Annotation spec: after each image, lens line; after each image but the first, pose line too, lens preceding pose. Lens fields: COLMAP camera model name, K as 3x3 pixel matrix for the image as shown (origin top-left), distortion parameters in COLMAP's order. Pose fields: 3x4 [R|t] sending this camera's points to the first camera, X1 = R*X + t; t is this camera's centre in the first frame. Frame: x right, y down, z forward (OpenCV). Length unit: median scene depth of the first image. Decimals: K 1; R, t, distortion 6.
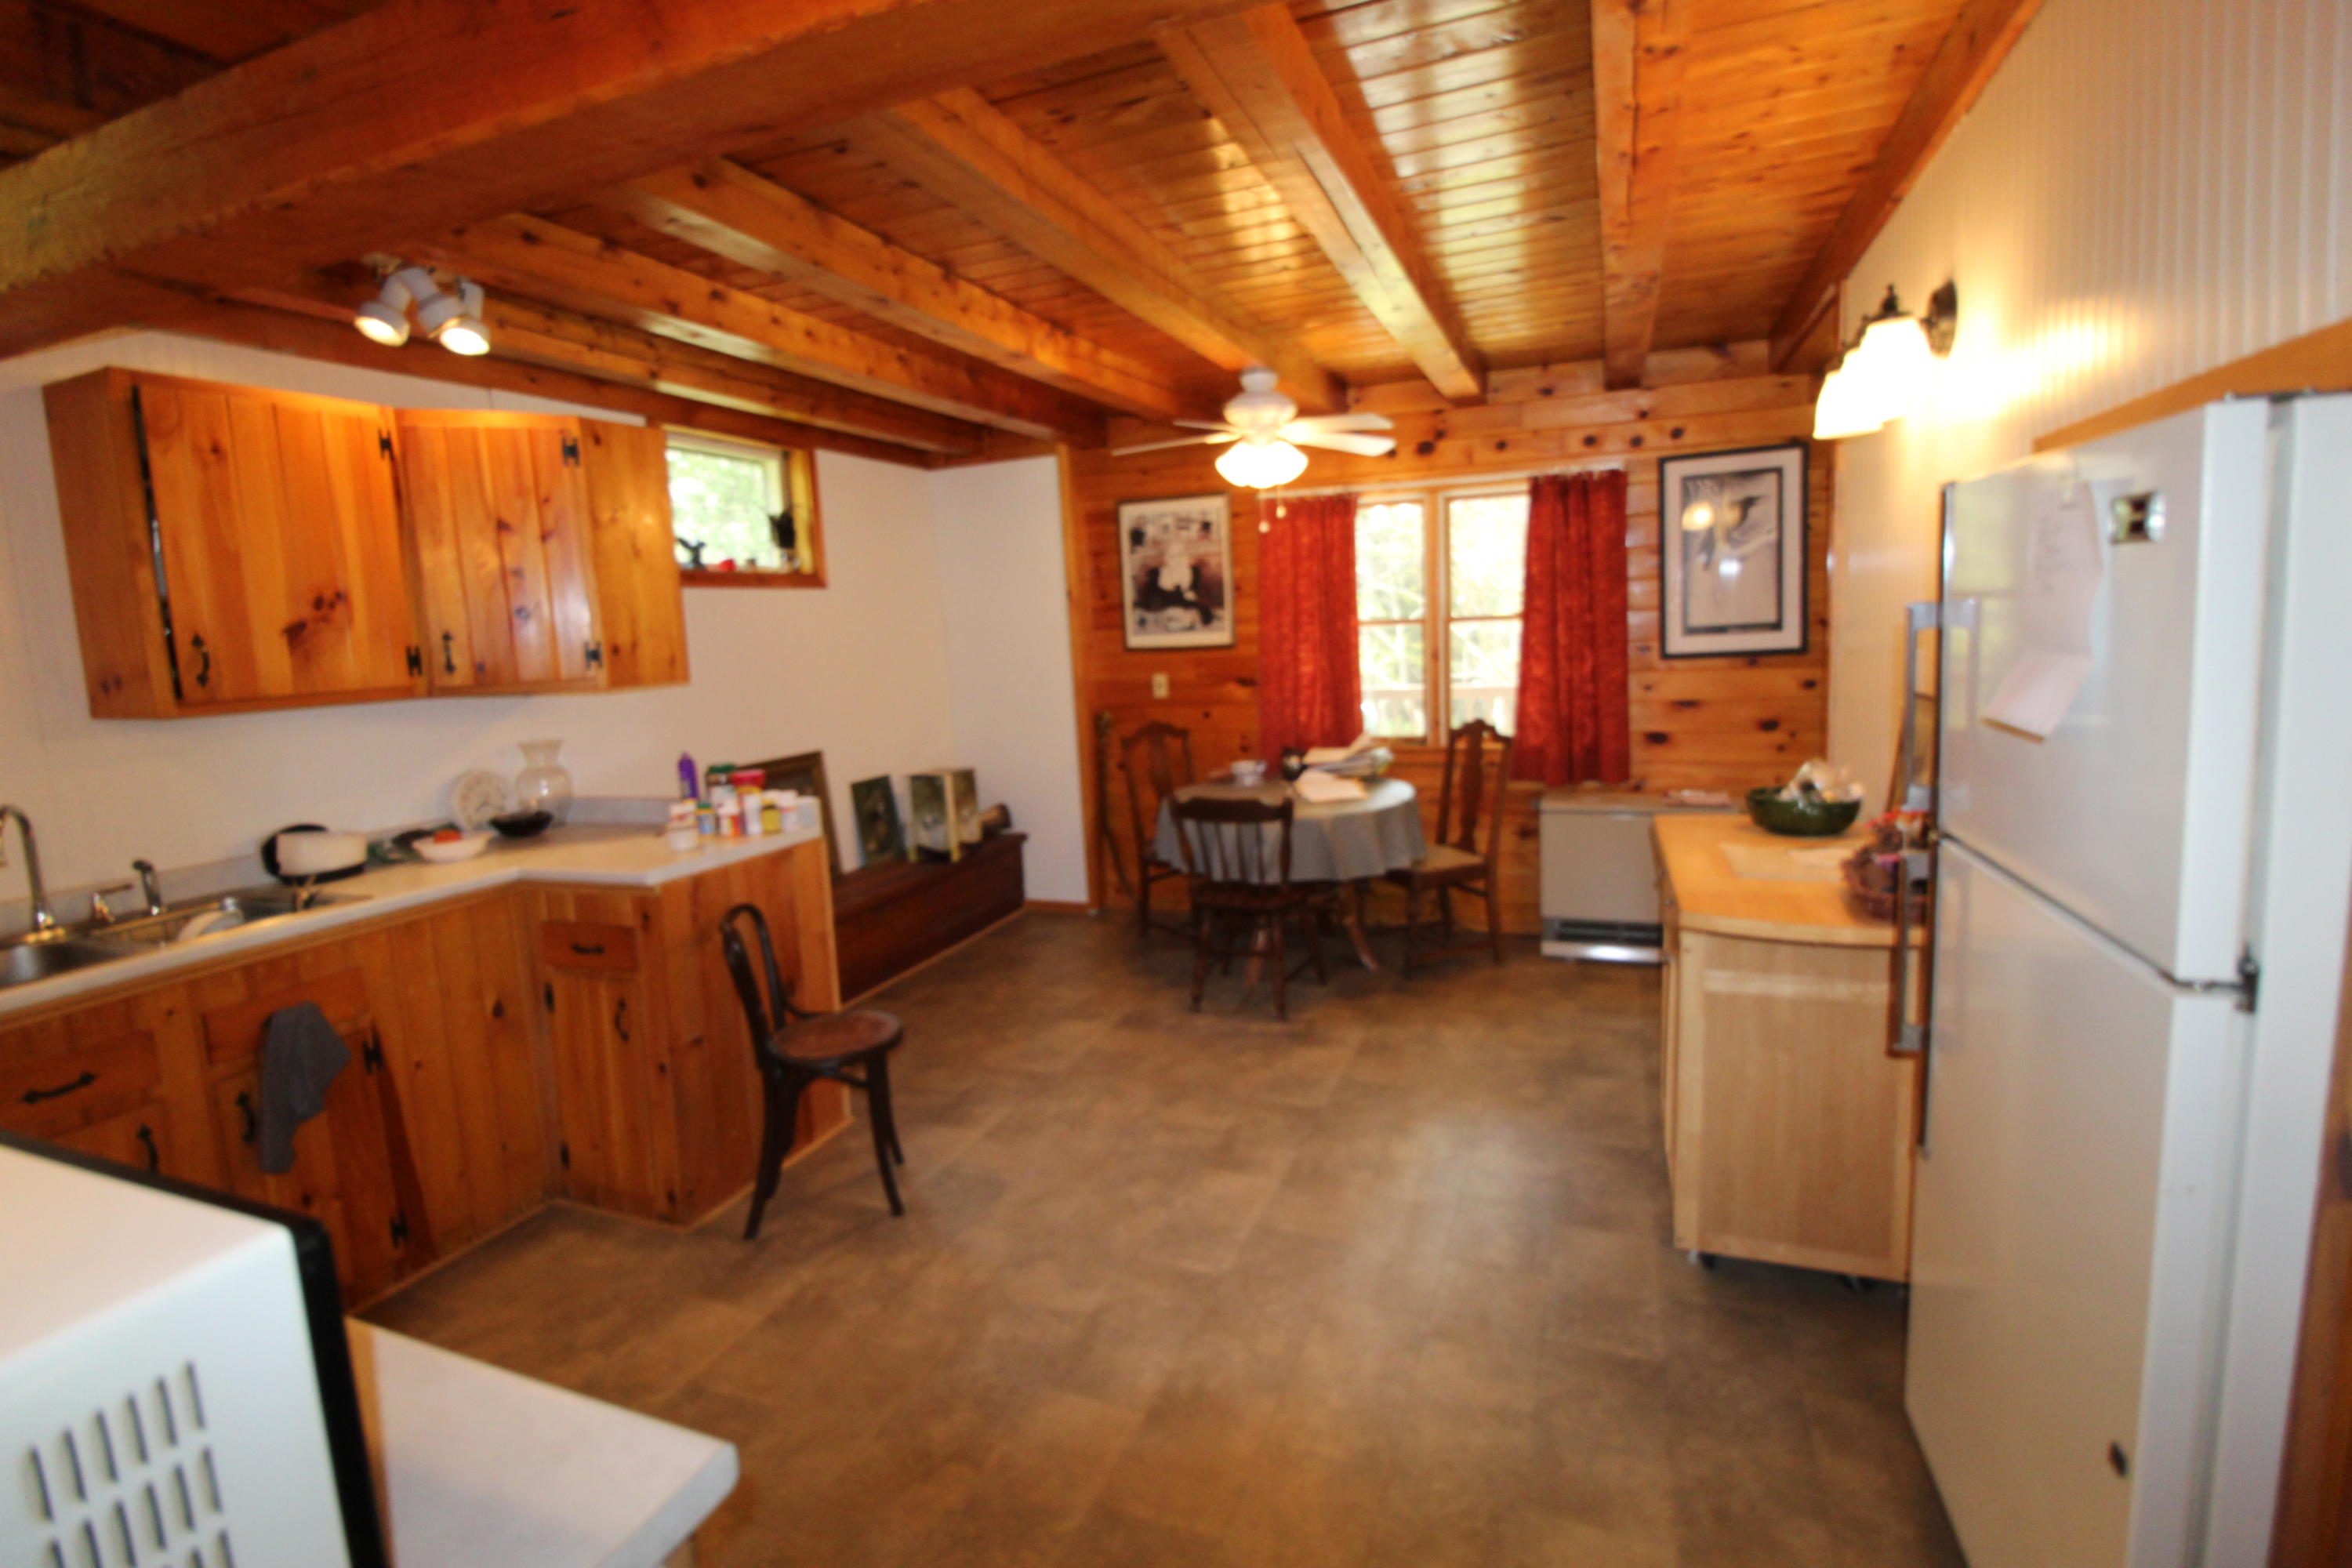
lens RADIAL K [[1077.4, 0, 1166.3], [0, 1077.4, 754.6], [0, 0, 1]] dist [-0.001449, -0.012763]
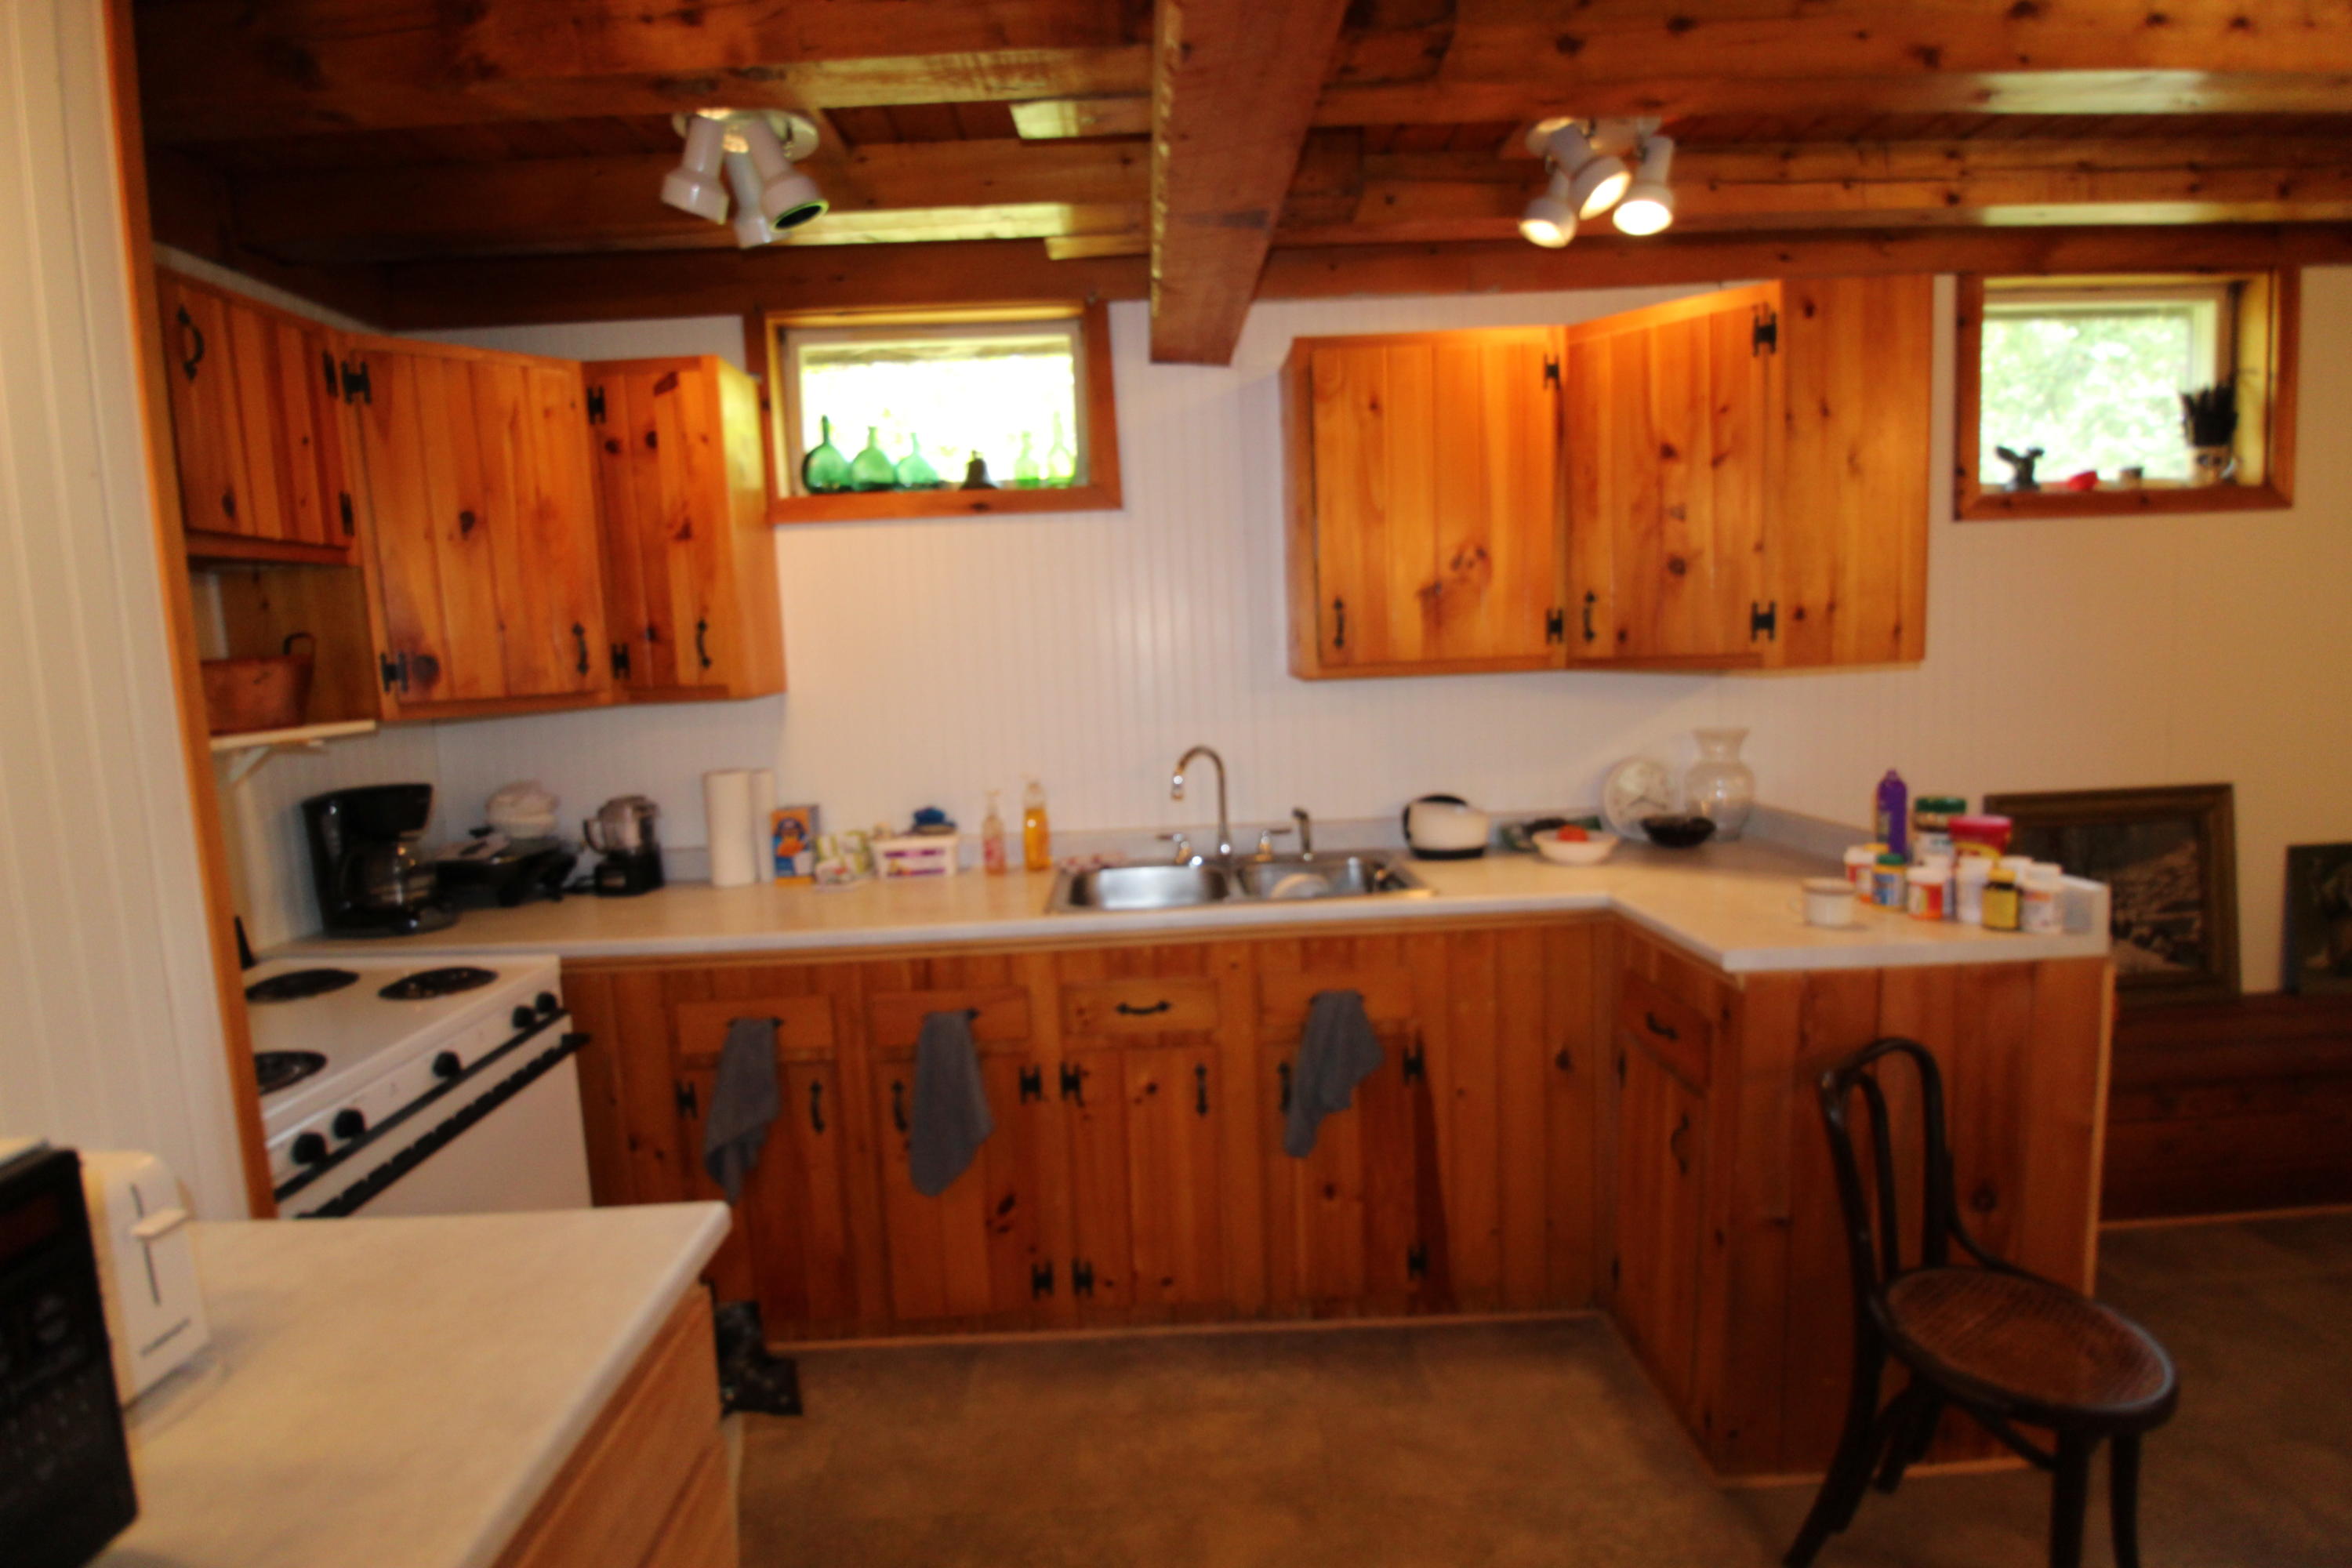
lens RADIAL K [[1077.4, 0, 1166.3], [0, 1077.4, 754.6], [0, 0, 1]] dist [-0.001449, -0.012763]
pose [[0.386693, 0.122501, -0.914036, -0.022930], [-0.088100, 0.991512, 0.095612, -0.039540], [0.917991, 0.043554, 0.394203, 0.374752]]
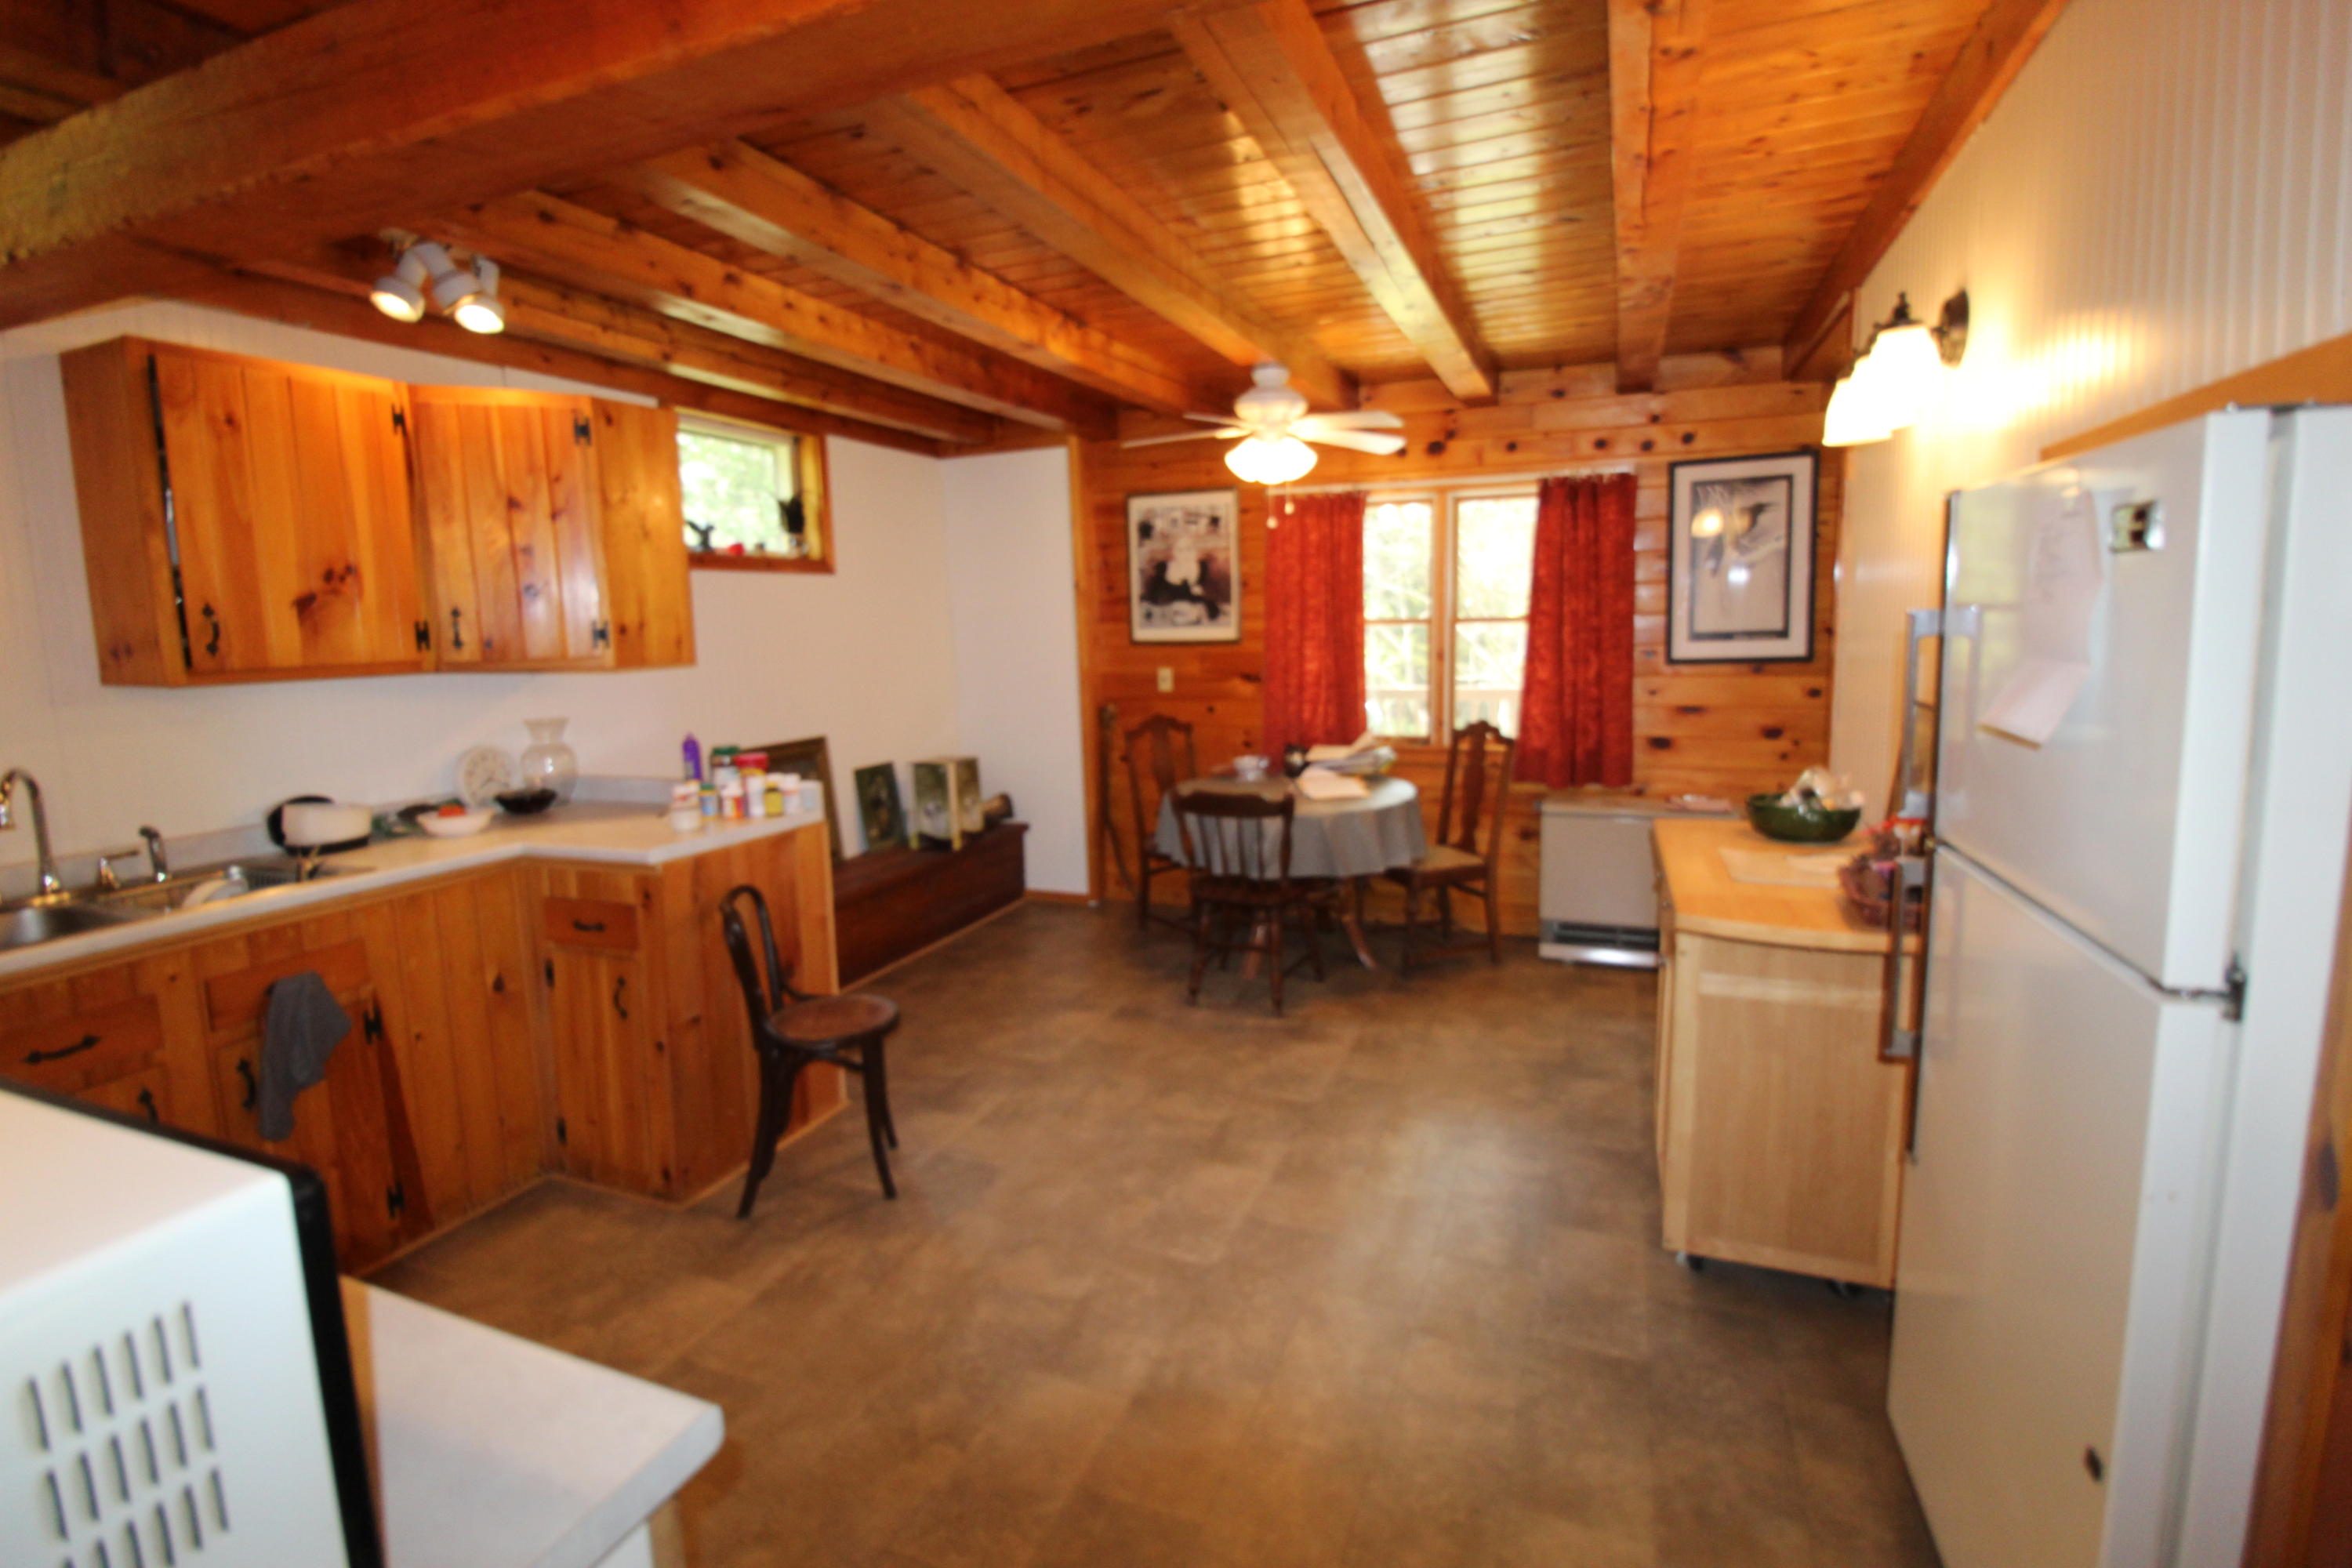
lens RADIAL K [[1077.4, 0, 1166.3], [0, 1077.4, 754.6], [0, 0, 1]] dist [-0.001449, -0.012763]
pose [[0.999717, 0.023425, -0.004114, 0.002393], [-0.023409, 0.999718, 0.003874, 0.003566], [0.004204, -0.003777, 0.999984, -0.002871]]
